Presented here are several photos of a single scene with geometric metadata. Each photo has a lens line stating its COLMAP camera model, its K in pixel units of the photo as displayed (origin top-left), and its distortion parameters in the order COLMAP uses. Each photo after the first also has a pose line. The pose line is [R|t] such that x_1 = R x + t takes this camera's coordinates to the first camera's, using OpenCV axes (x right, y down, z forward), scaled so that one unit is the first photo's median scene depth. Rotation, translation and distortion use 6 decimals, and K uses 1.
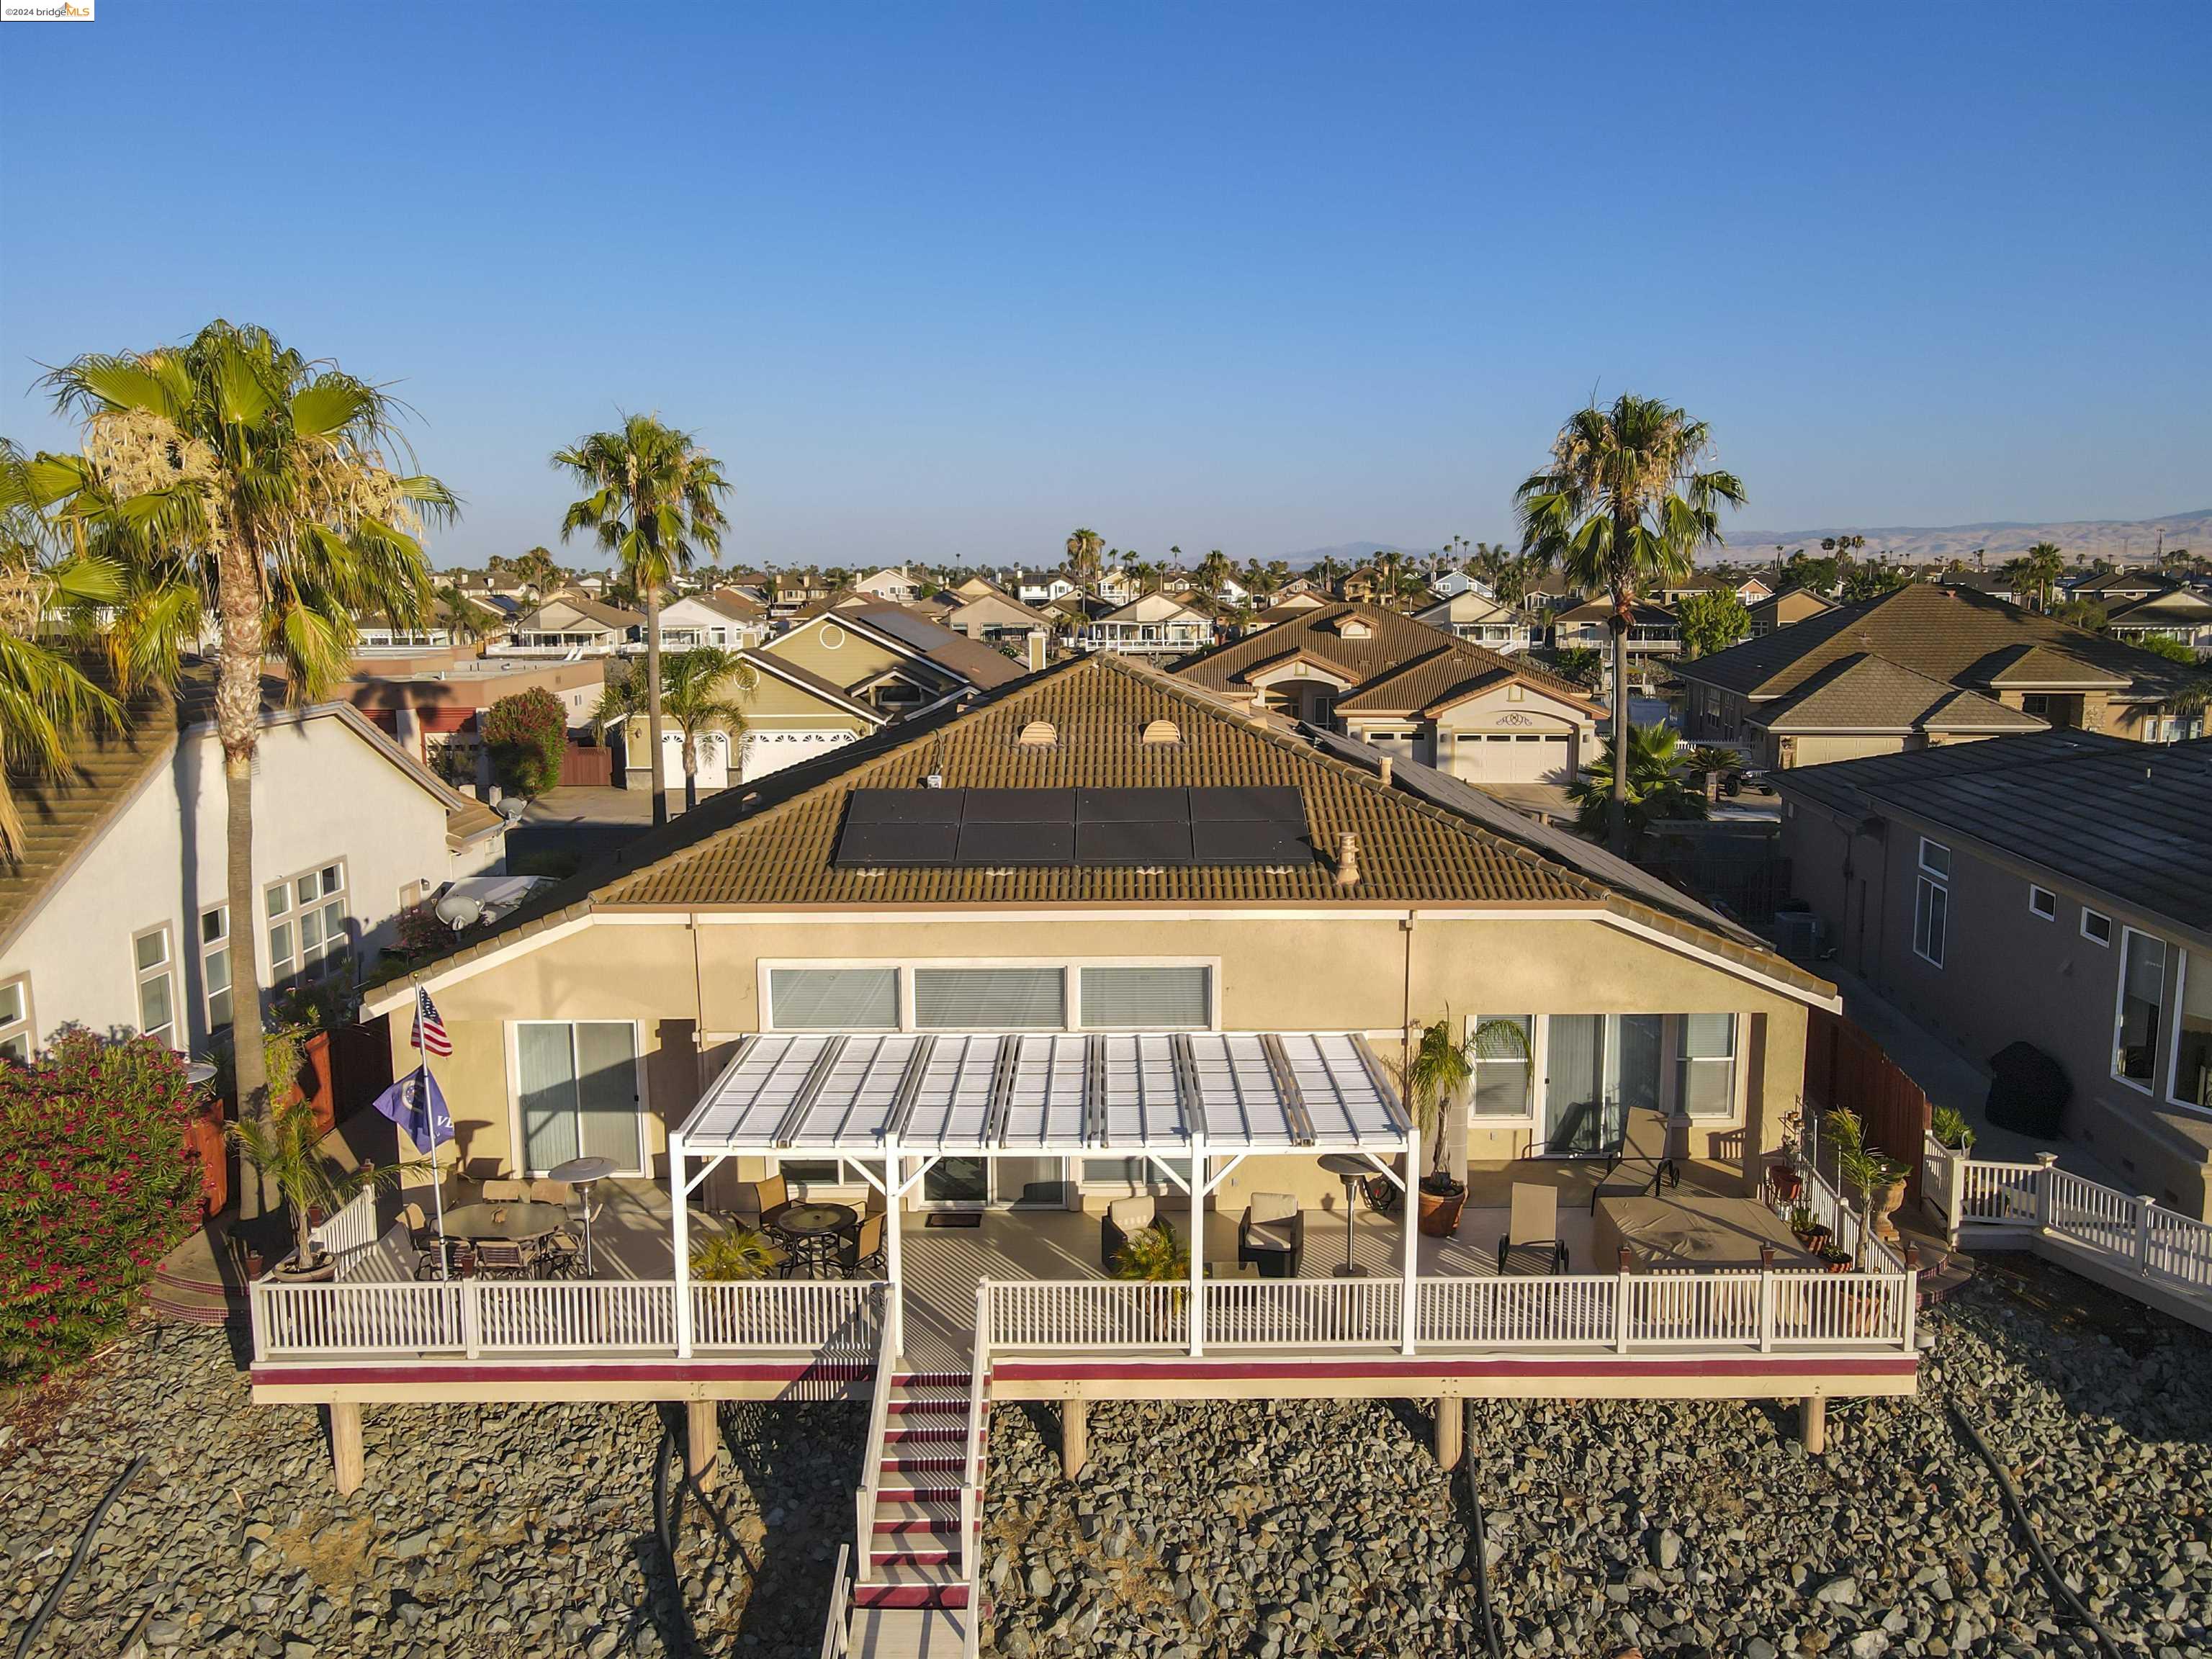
lens RADIAL K [[1616.5, 0, 1108.9], [0, 1616.5, 816.4], [0, 0, 1]] dist [-0.003926, 0.027464]
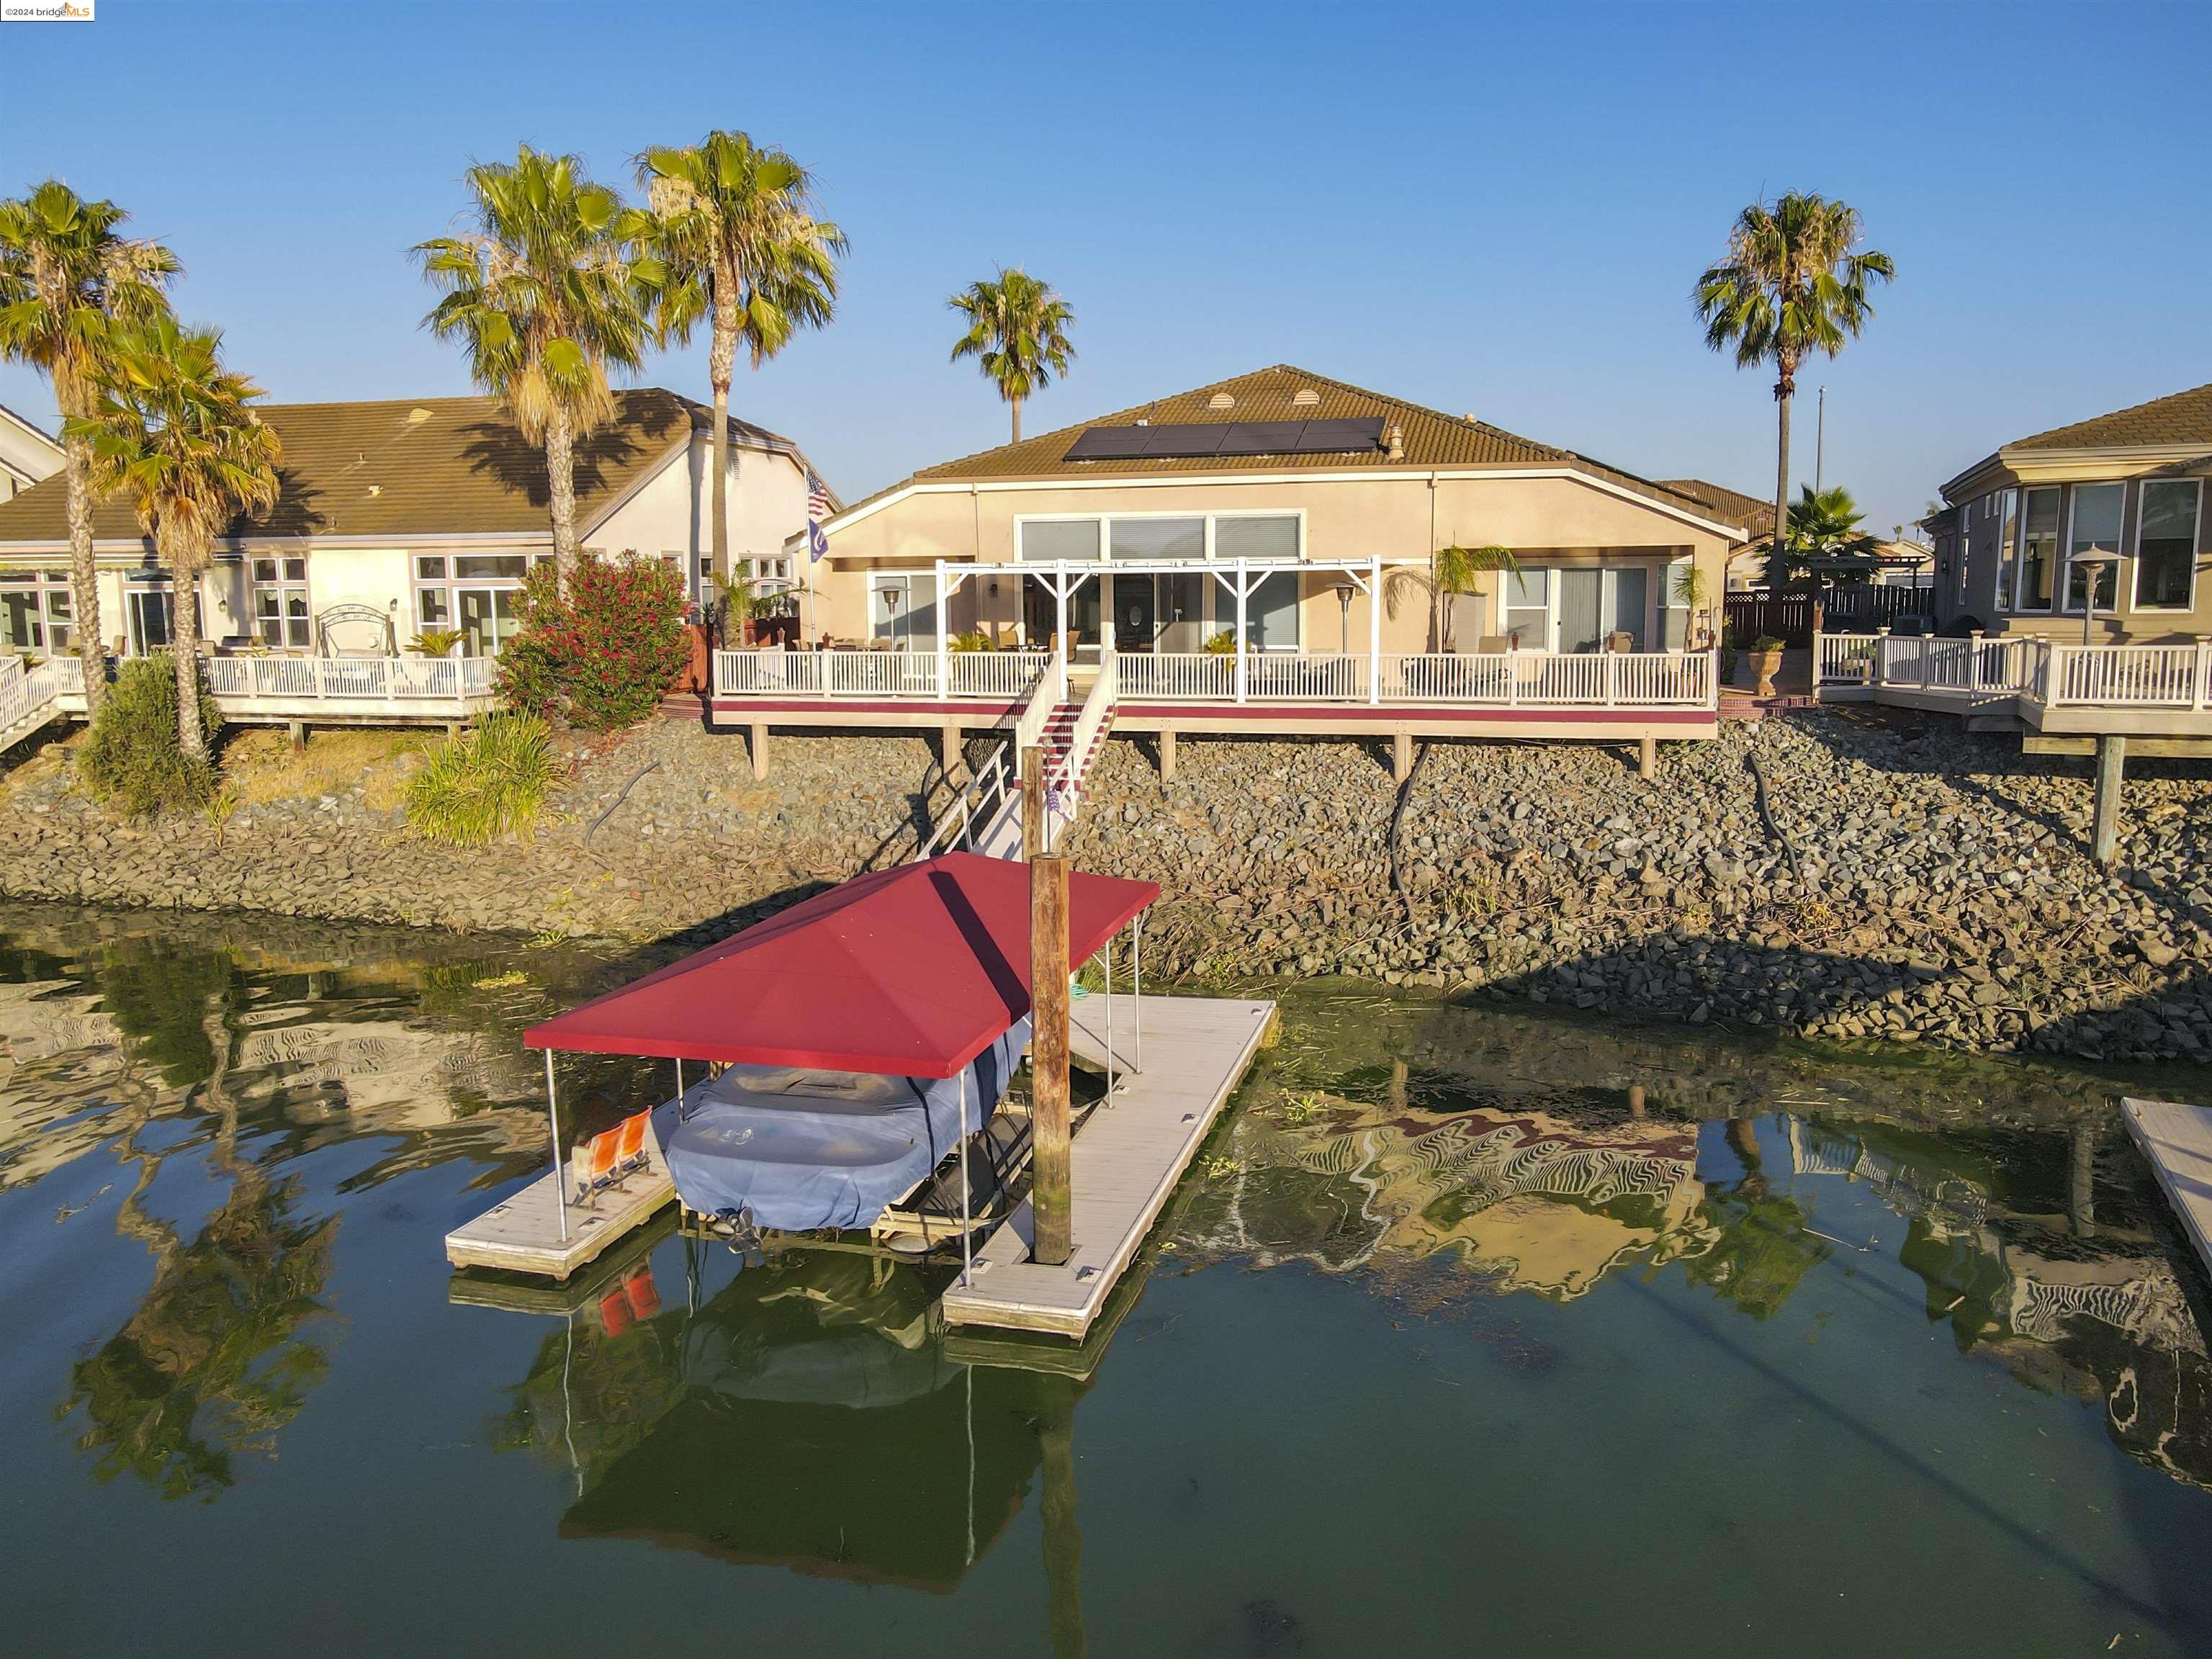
lens RADIAL K [[1616.5, 0, 1112.6], [0, 1616.5, 816.7], [0, 0, 1]] dist [-0.003926, 0.027464]
pose [[0.963194, 0.035334, -0.266474, 0.279109], [-0.036921, 0.999318, -0.000945, 0.347949], [0.266259, 0.010749, 0.963842, -0.443894]]
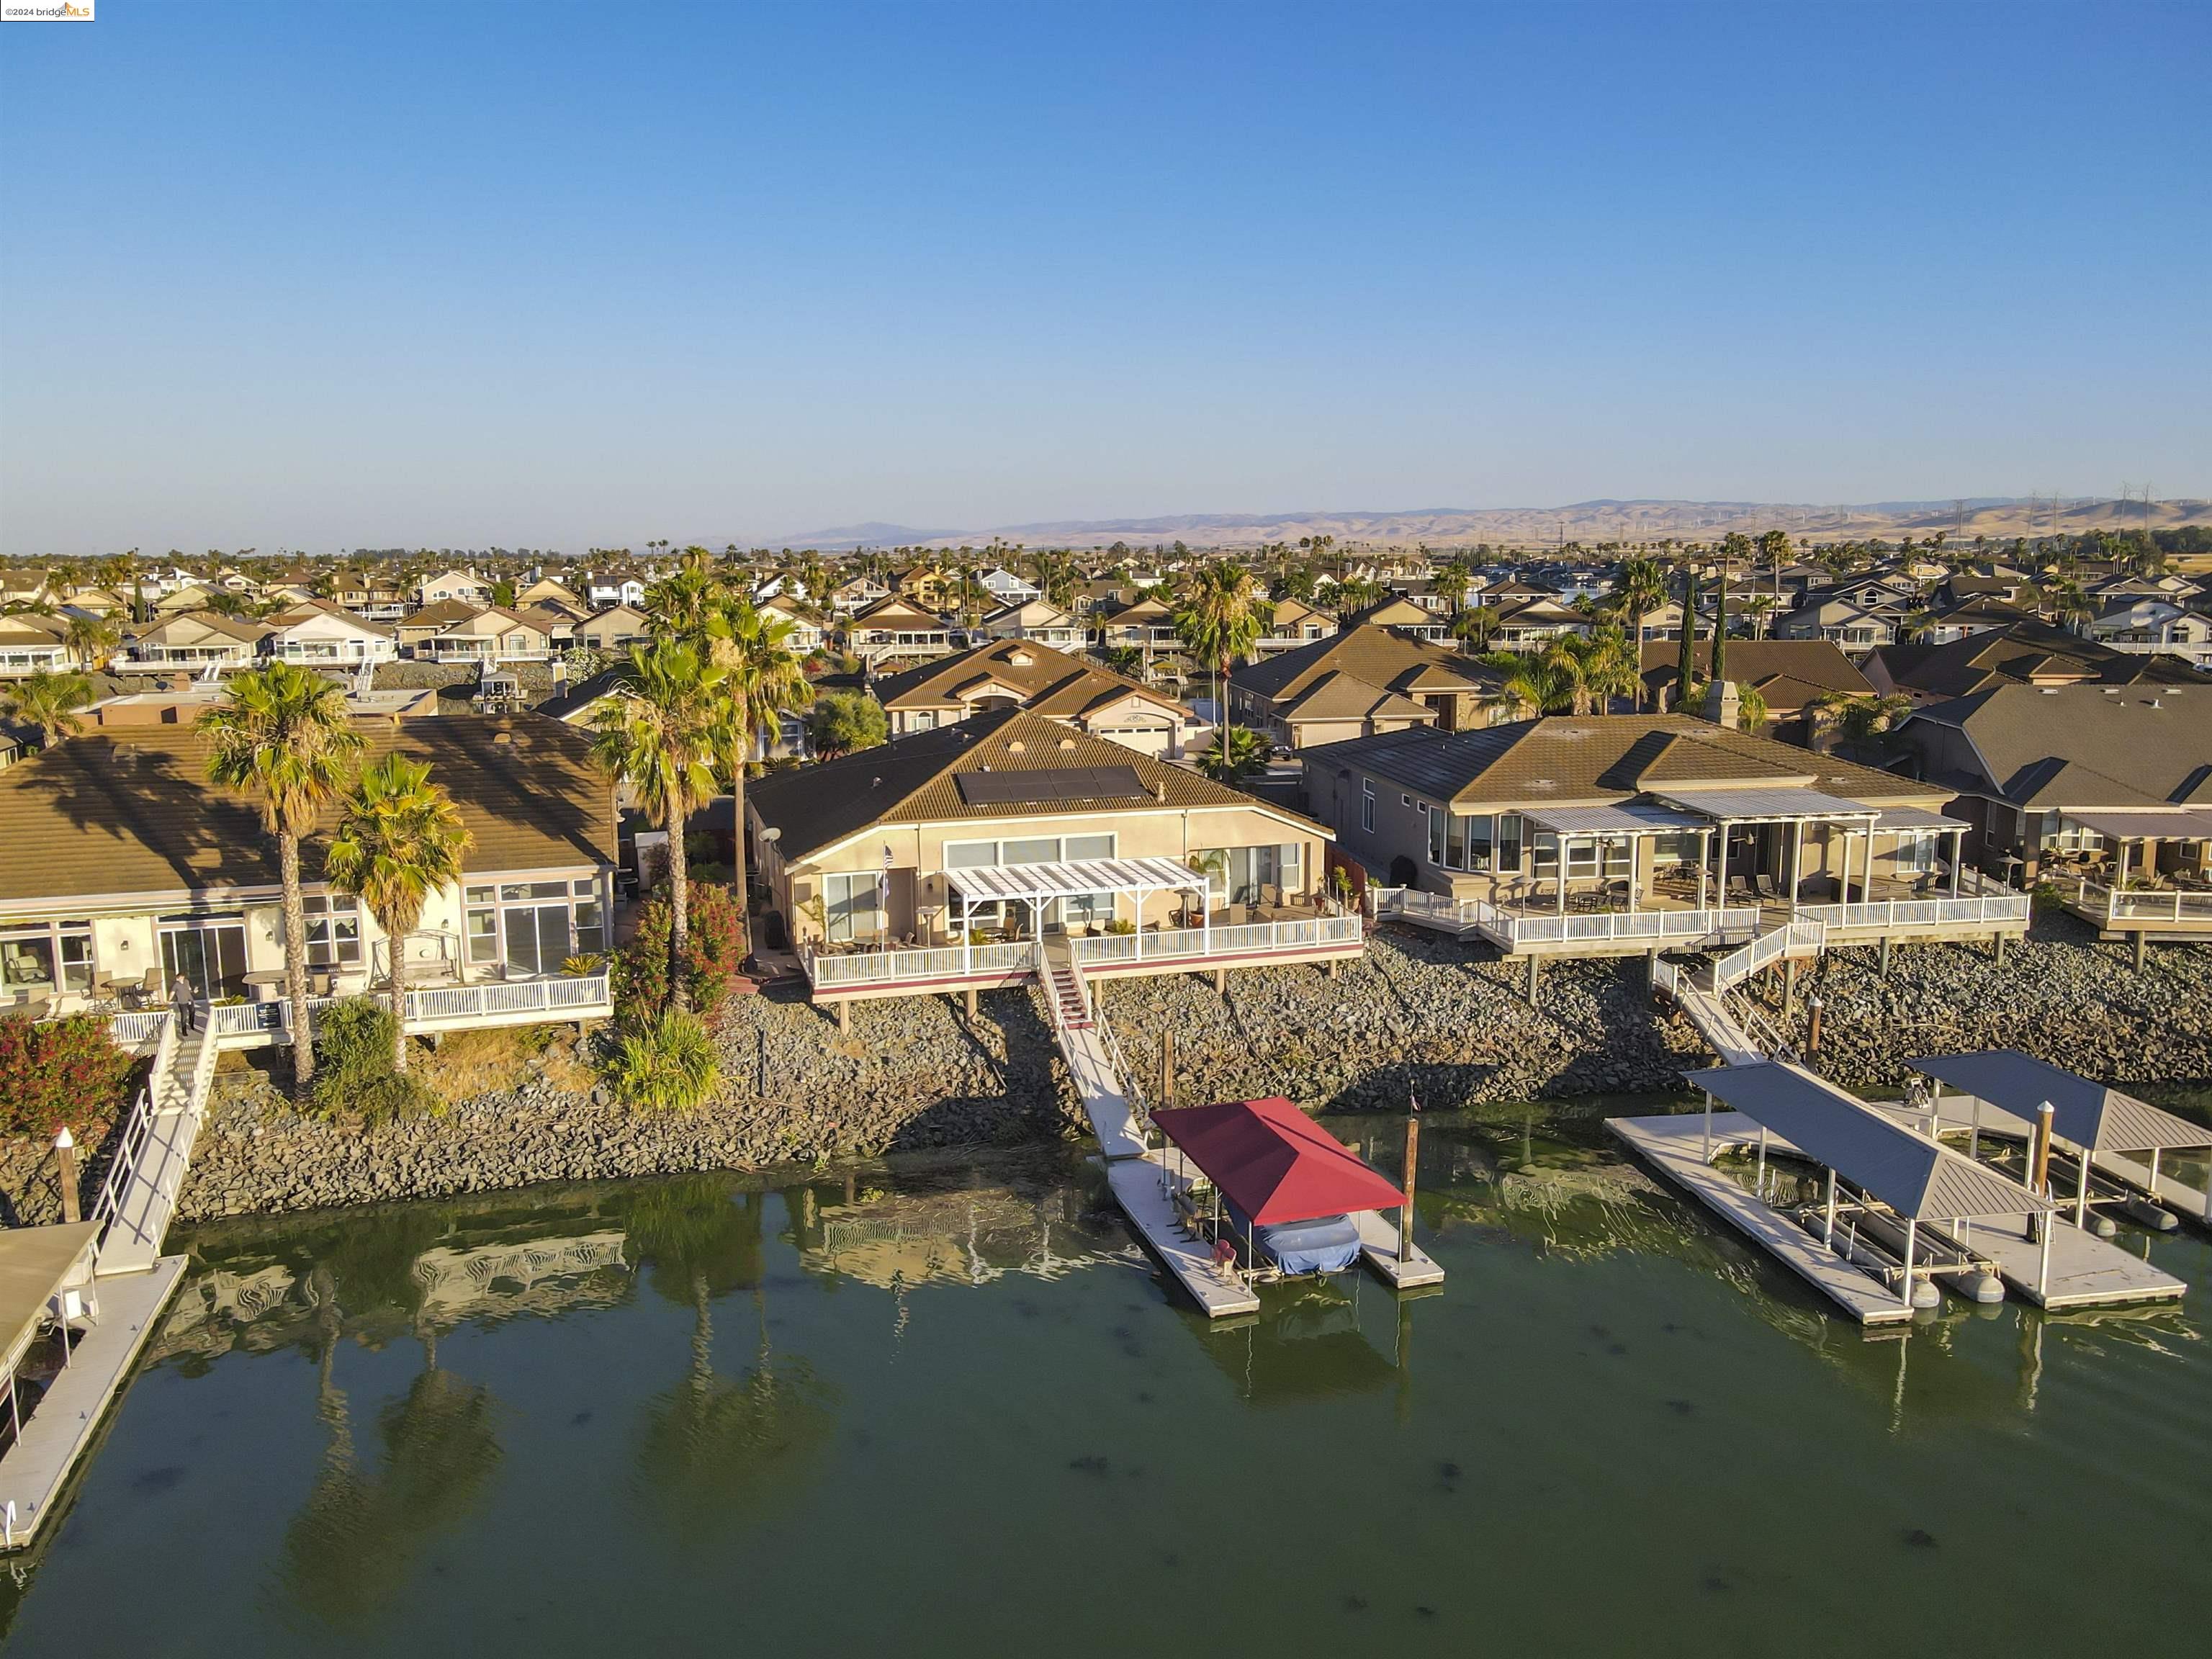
lens RADIAL K [[1616.5, 0, 1106.9], [0, 1616.5, 800.9], [0, 0, 1]] dist [-0.003926, 0.027464]
pose [[0.956906, -0.044330, 0.286993, -0.637654], [0.043588, 0.999009, 0.008979, 0.012463], [-0.287107, 0.003917, 0.957891, -1.376984]]
